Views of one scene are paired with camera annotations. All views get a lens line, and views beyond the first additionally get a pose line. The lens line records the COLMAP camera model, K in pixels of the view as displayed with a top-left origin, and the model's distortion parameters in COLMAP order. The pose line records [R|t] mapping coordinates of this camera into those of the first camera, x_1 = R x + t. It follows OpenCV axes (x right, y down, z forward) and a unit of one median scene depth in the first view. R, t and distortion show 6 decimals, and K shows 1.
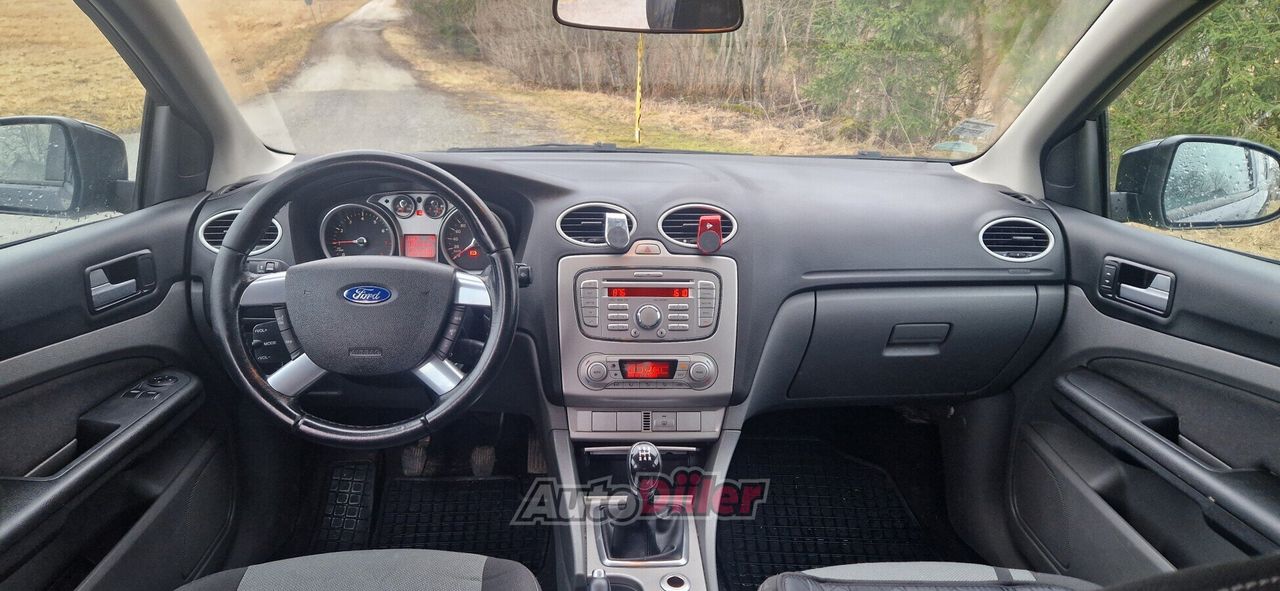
lens RADIAL K [[854.9, 0, 626.1], [0, 854.9, 315.8], [0, 0, 1]] dist [0.058606, -0.044718]
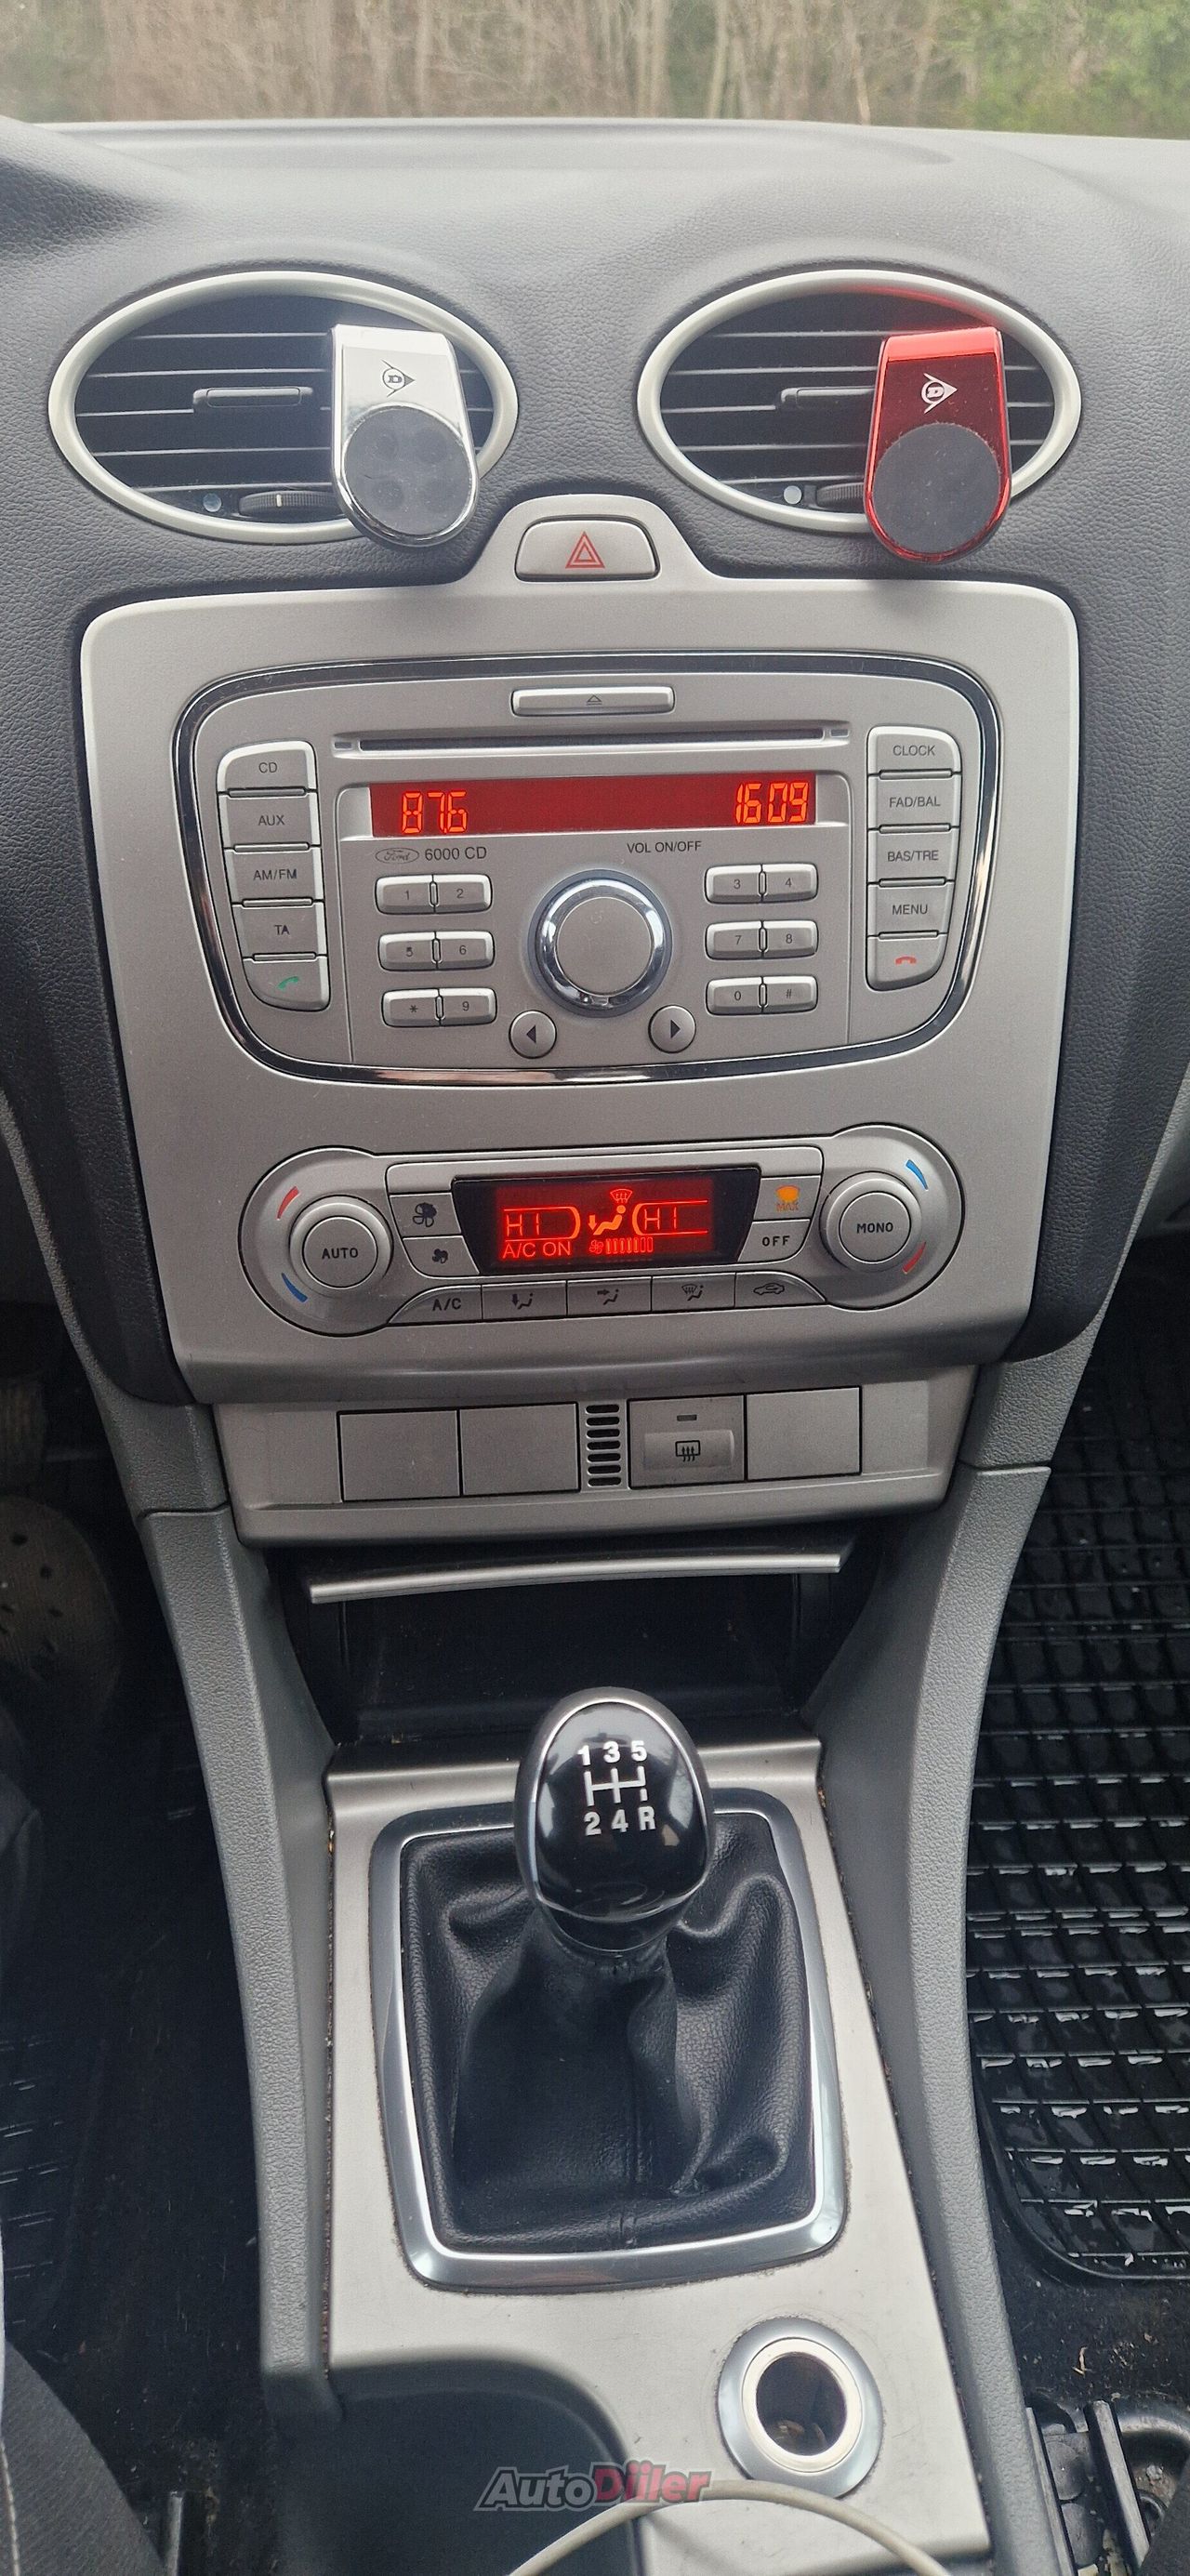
lens RADIAL K [[1720.5, 0, 576.9], [0, 1720.5, 1271.0], [0, 0, 1]] dist [0.058606, -0.044718]
pose [[0.998713, -0.041480, 0.029182, 0.006818], [0.032773, 0.966949, 0.252854, -0.024238], [-0.038706, -0.251572, 0.967064, 0.608043]]
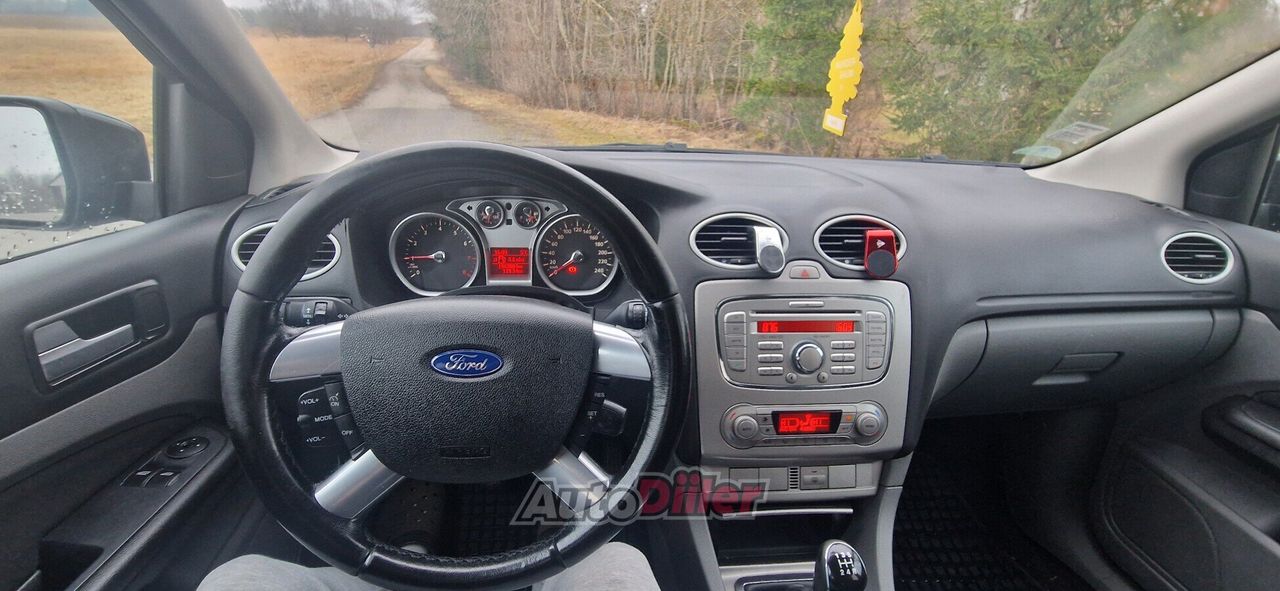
lens RADIAL K [[566.0, 0, 620.7], [0, 566.0, 292.5], [0, 0, 1]] dist [0.001381, -0.001113]
pose [[0.998546, -0.002041, 0.053860, -0.173231], [-0.000710, 0.998698, 0.051012, -0.084926], [-0.053894, -0.050976, 0.997245, 0.473003]]
